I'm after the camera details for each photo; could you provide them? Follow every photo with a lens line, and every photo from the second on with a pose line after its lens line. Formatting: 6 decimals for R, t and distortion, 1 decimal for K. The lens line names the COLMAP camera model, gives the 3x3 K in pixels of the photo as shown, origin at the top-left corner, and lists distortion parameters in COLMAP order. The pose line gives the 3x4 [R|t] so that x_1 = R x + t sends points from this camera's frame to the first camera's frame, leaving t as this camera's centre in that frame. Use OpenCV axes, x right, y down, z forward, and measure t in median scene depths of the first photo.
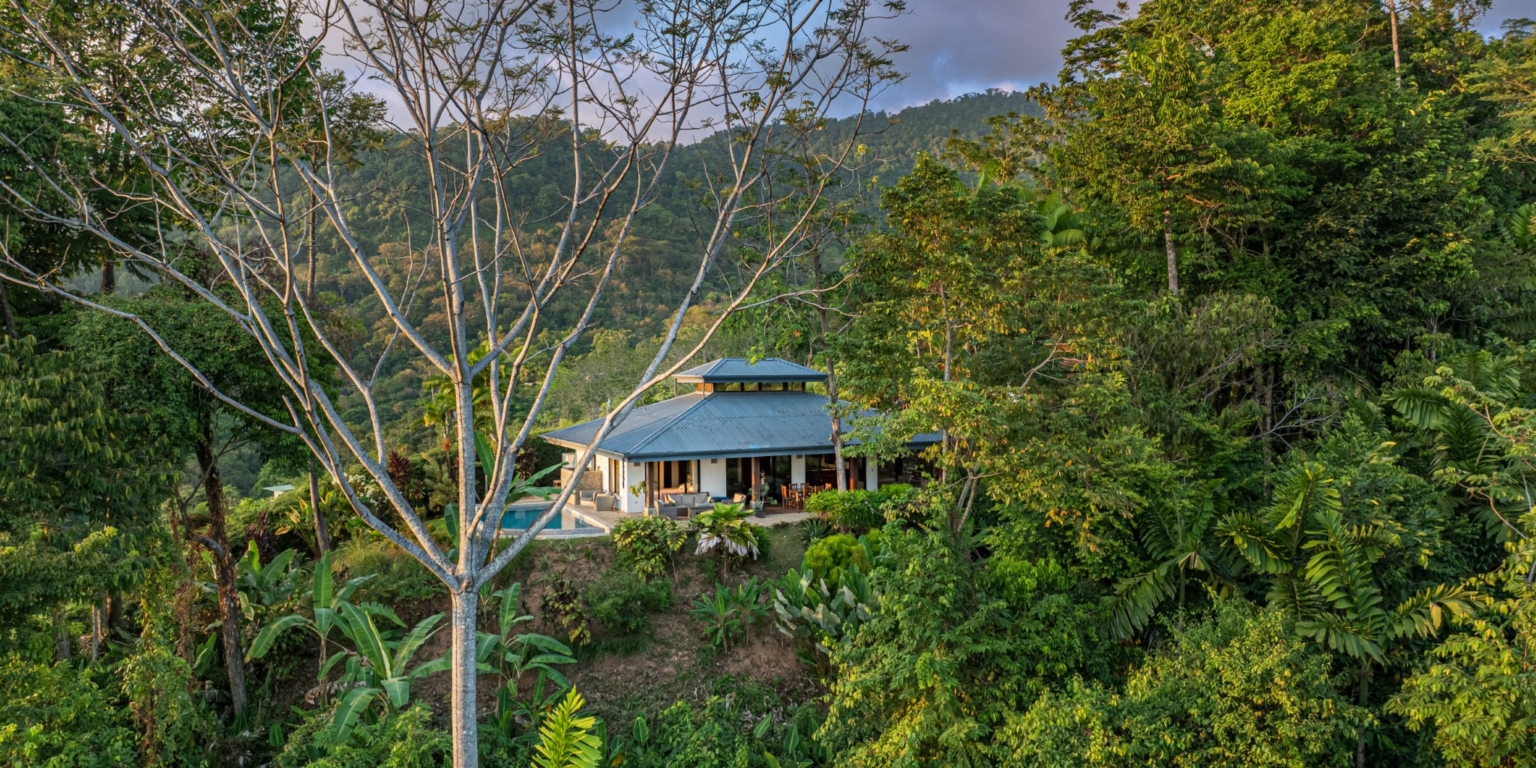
lens RADIAL K [[1078.0, 0, 768.0], [0, 1078.0, 384.0], [0, 0, 1]] dist [-0.044234, 0.007092]
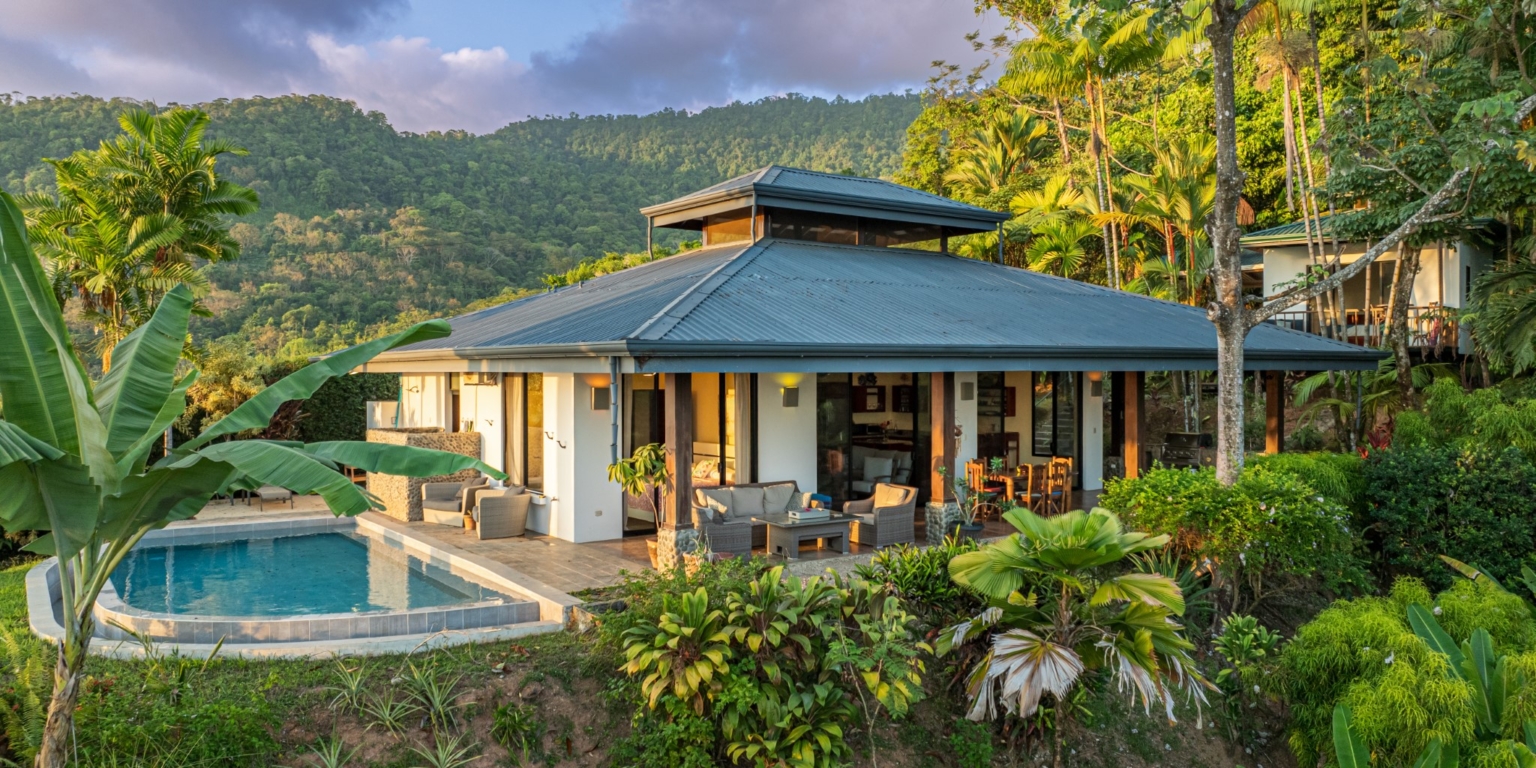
lens RADIAL K [[1078.0, 0, 768.0], [0, 1078.0, 384.0], [0, 0, 1]] dist [-0.044234, 0.007092]
pose [[0.981821, 0.004891, 0.189748, -0.125935], [-0.004136, 0.999982, -0.004379, 0.064482], [-0.189766, 0.003515, 0.981823, 0.600734]]
